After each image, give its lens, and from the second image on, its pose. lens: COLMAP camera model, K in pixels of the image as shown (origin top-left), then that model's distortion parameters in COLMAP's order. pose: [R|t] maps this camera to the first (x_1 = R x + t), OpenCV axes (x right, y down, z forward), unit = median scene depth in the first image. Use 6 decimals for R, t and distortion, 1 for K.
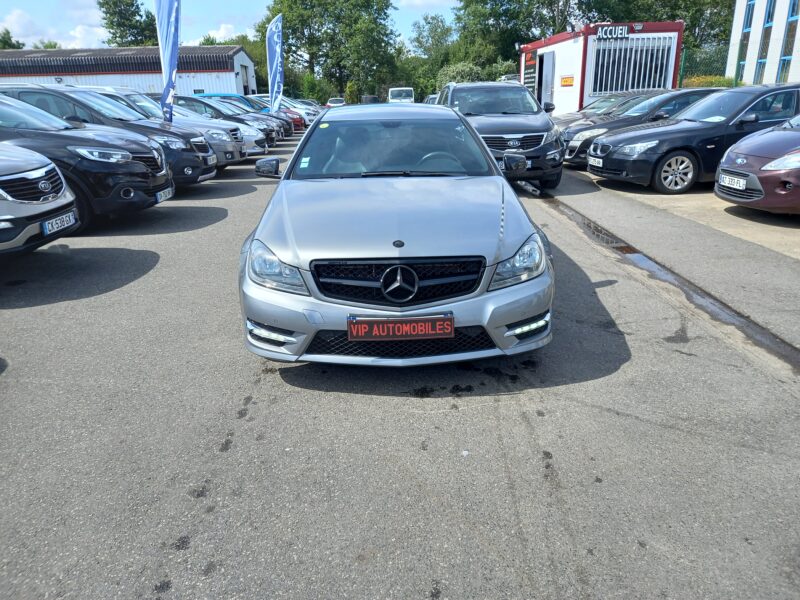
lens RADIAL K [[582.9, 0, 404.2], [0, 582.9, 299.1], [0, 0, 1]] dist [0.068669, -0.057437]
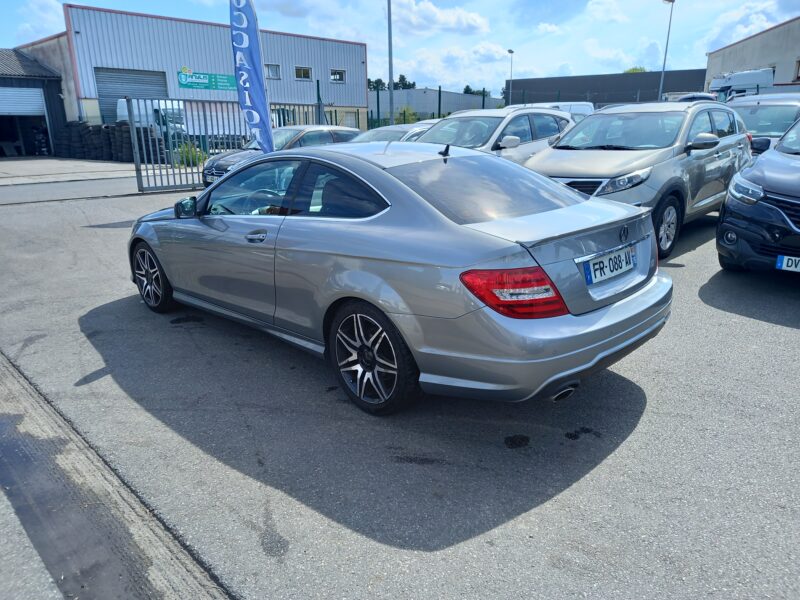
lens RADIAL K [[582.9, 0, 404.2], [0, 582.9, 299.1], [0, 0, 1]] dist [0.068669, -0.057437]
pose [[-0.728529, 0.233170, -0.644110, 0.523085], [-0.187399, 0.836576, 0.514803, -0.603198], [0.658884, 0.495754, -0.565774, 1.667449]]
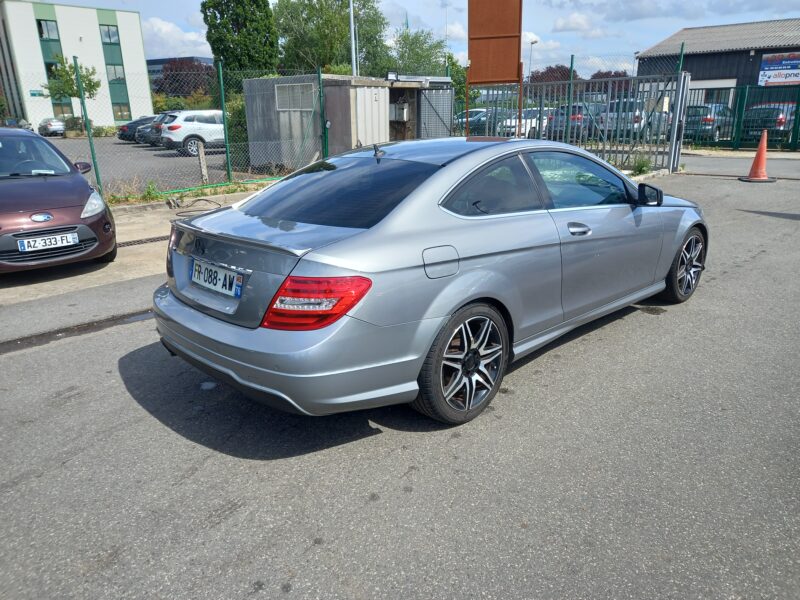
lens RADIAL K [[582.9, 0, 404.2], [0, 582.9, 299.1], [0, 0, 1]] dist [0.068669, -0.057437]
pose [[-0.671360, -0.187645, 0.716983, -0.594508], [0.276020, 0.834516, 0.476861, -0.569738], [-0.687814, 0.518047, -0.508467, 1.626357]]
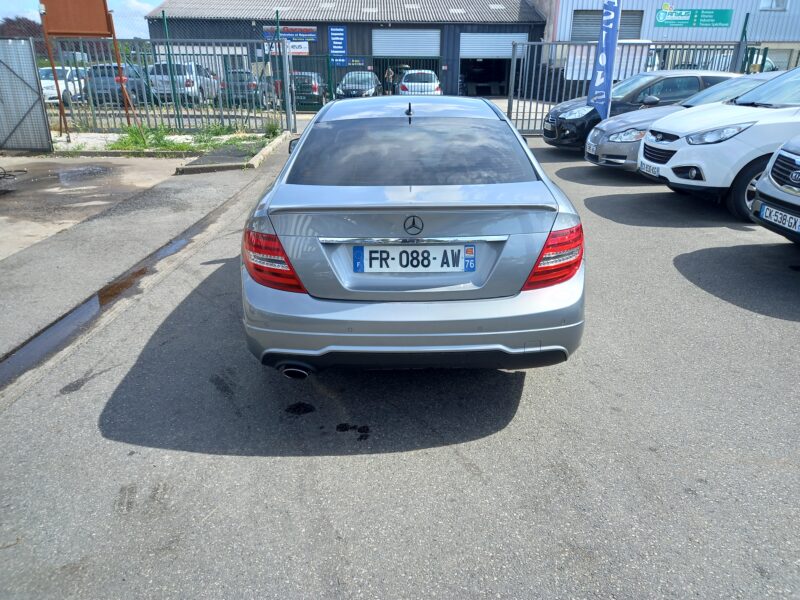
lens RADIAL K [[582.9, 0, 404.2], [0, 582.9, 299.1], [0, 0, 1]] dist [0.068669, -0.057437]
pose [[-0.999256, 0.013806, 0.036012, -0.046324], [0.033794, 0.763416, 0.645023, -0.663607], [-0.018587, 0.645760, -0.763314, 1.860649]]
